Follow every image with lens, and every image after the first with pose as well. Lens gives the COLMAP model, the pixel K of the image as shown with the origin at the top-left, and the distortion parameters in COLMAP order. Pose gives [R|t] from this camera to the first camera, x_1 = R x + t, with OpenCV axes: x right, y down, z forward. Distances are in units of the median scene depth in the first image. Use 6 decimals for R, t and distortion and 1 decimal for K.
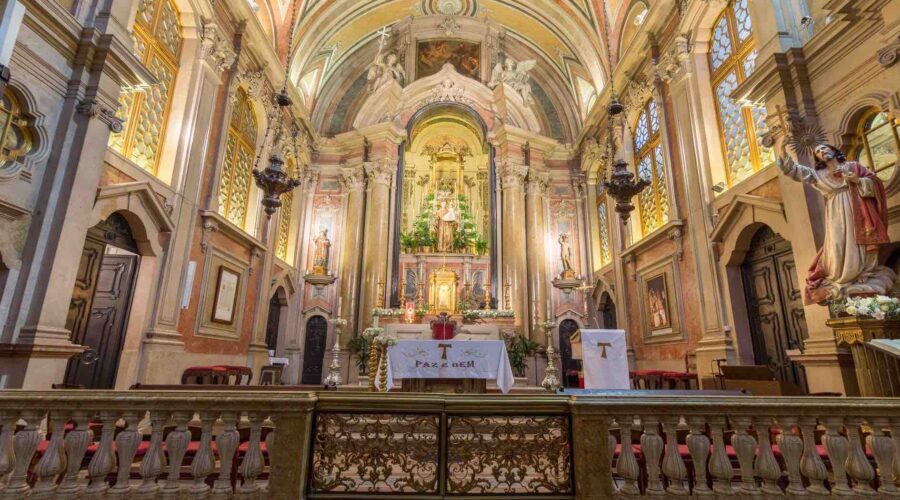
lens RADIAL K [[439.3, 0, 452.3], [0, 439.3, 246.3], [0, 0, 1]] dist [0.003868, 0.000652]
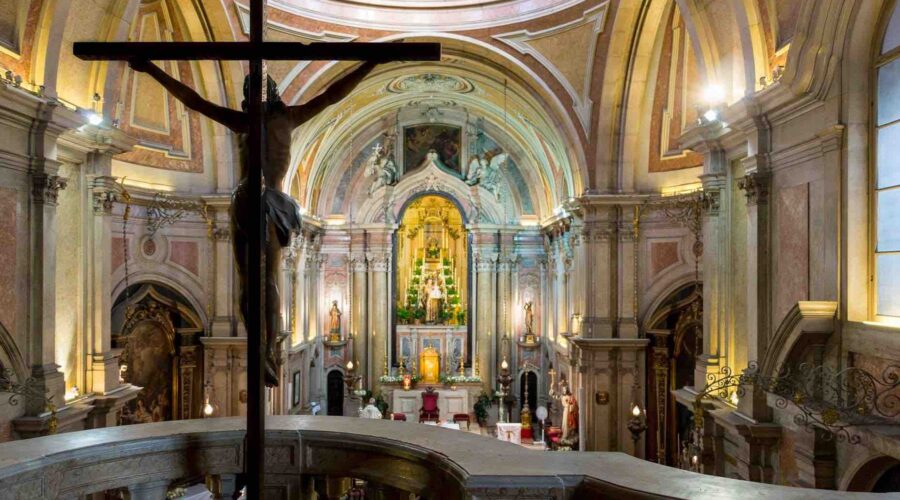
lens RADIAL K [[777.1, 0, 449.6], [0, 777.1, 258.1], [0, 0, 1]] dist [-0.007685, -0.010309]
pose [[0.999762, -0.010106, -0.019330, 0.078254], [0.014782, 0.965569, 0.259729, -0.732363], [0.016040, -0.259952, 0.965488, -1.100793]]
